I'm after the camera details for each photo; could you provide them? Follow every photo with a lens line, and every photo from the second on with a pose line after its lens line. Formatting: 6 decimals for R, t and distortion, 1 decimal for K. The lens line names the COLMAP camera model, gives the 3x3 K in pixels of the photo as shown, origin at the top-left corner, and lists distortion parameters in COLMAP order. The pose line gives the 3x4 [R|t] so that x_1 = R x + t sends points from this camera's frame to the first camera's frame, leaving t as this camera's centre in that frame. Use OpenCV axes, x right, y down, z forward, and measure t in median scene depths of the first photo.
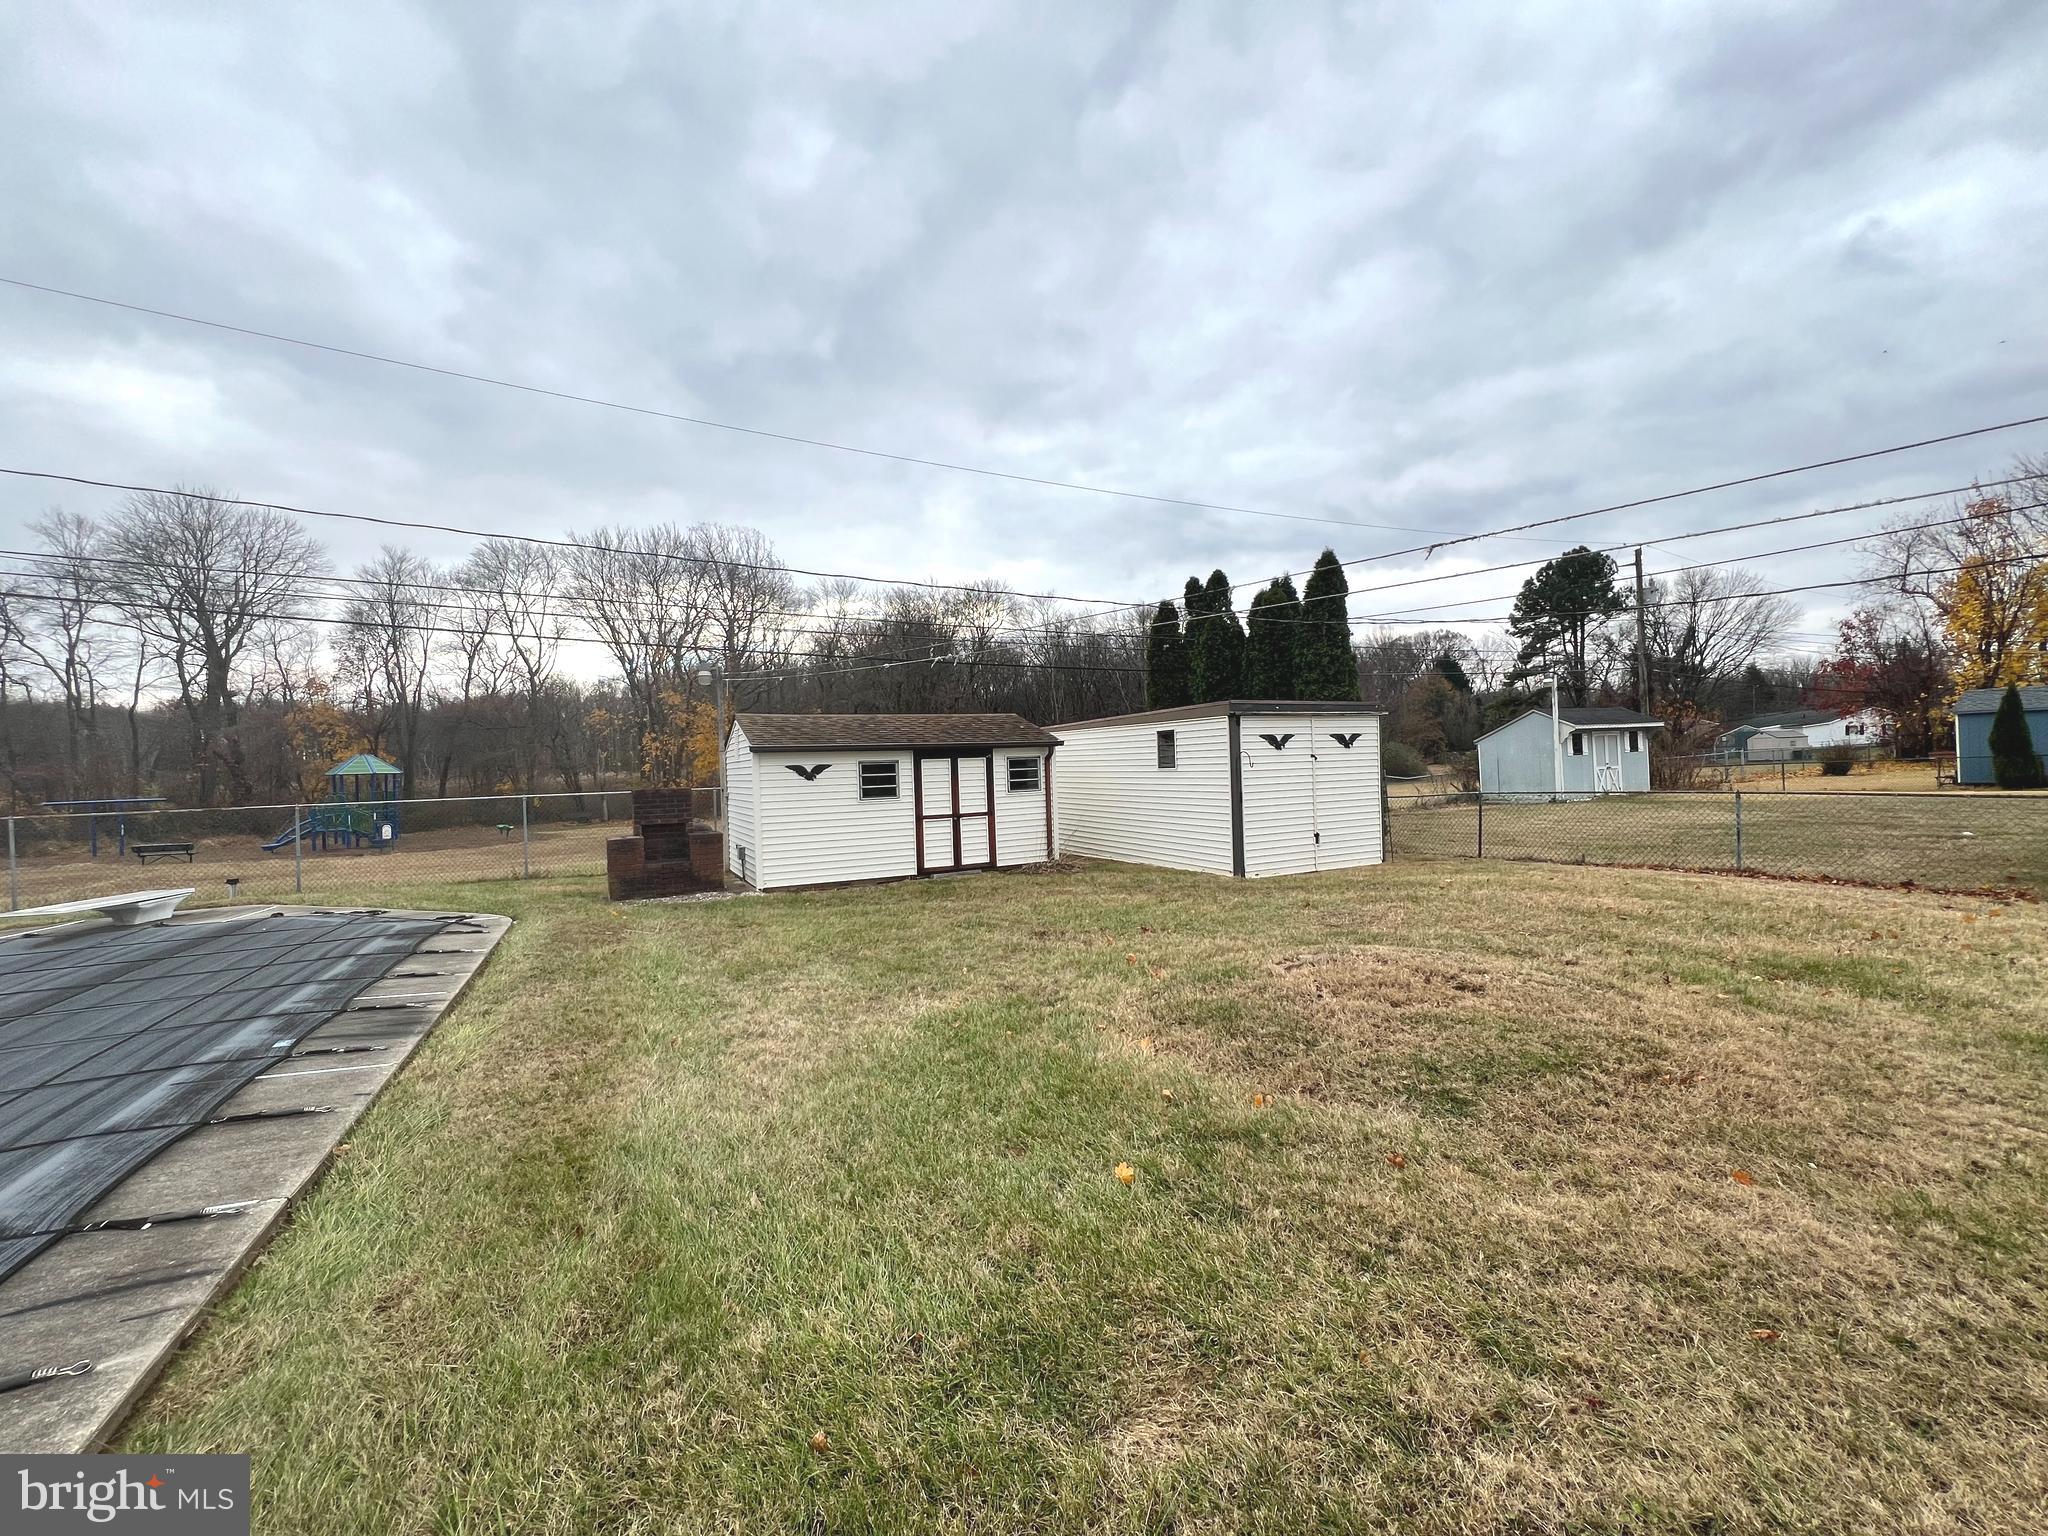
lens RADIAL K [[823.6, 0, 1025.0], [0, 823.6, 820.1], [0, 0, 1]] dist [0.017734, -0.000021]
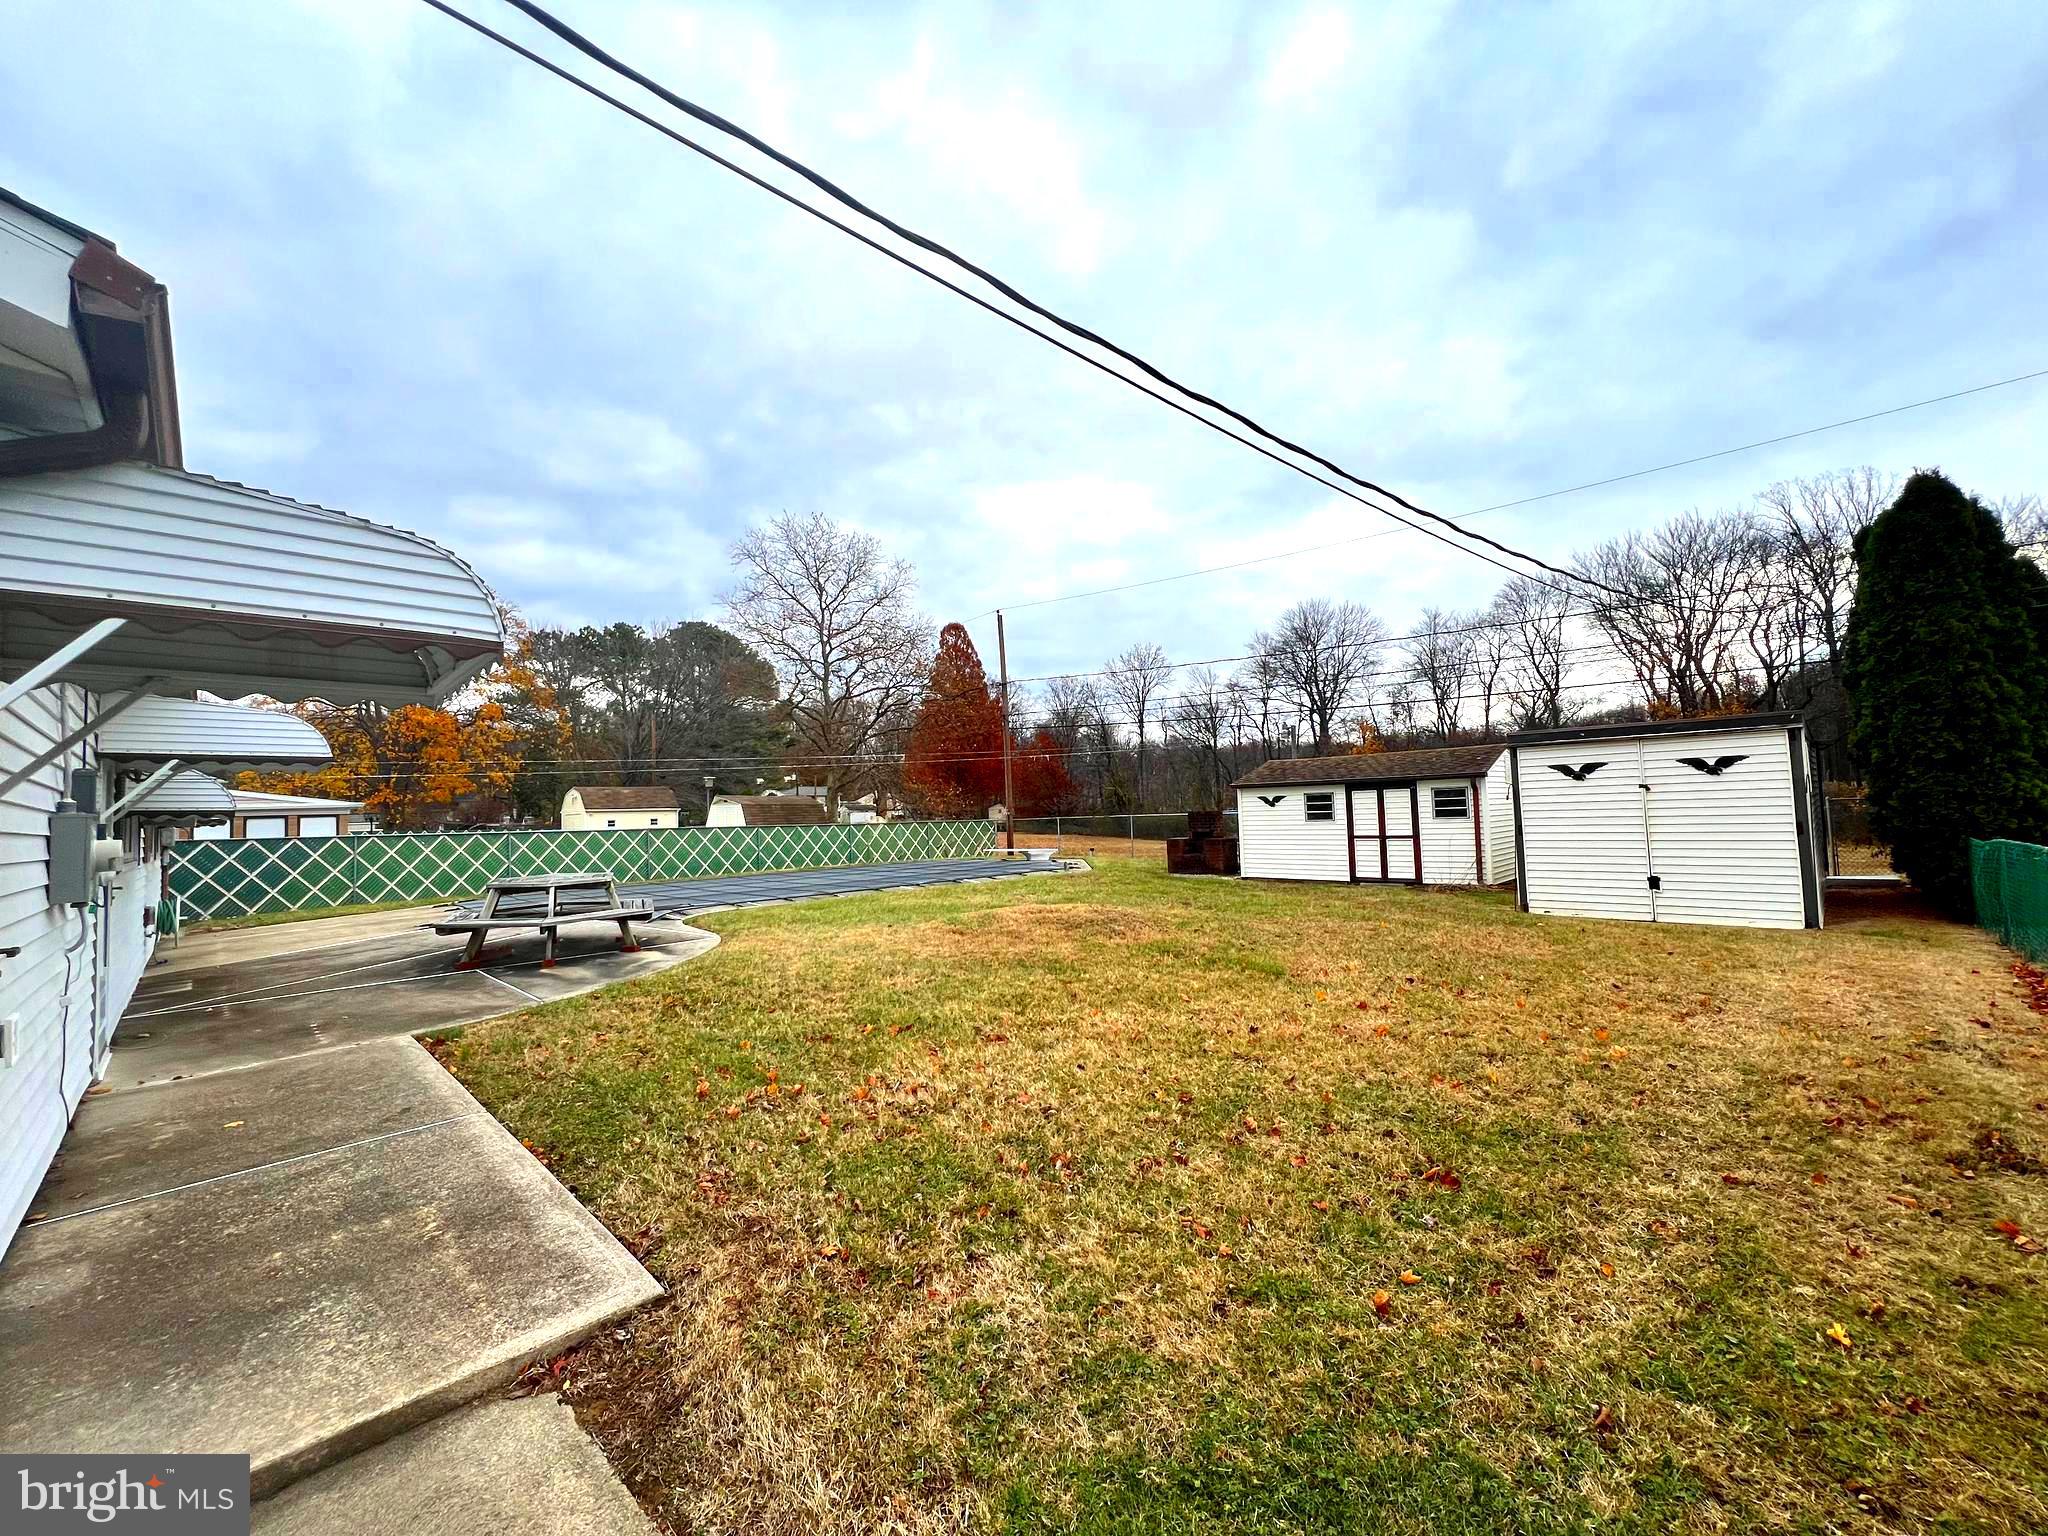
lens RADIAL K [[822.9, 0, 1024.0], [0, 822.9, 768.0], [0, 0, 1]] dist [-0.000821, -0.000148]
pose [[0.324285, -0.031107, -0.945448, 0.894230], [-0.046213, 0.997745, -0.048679, -0.023137], [0.944830, 0.059478, 0.322116, 0.102019]]
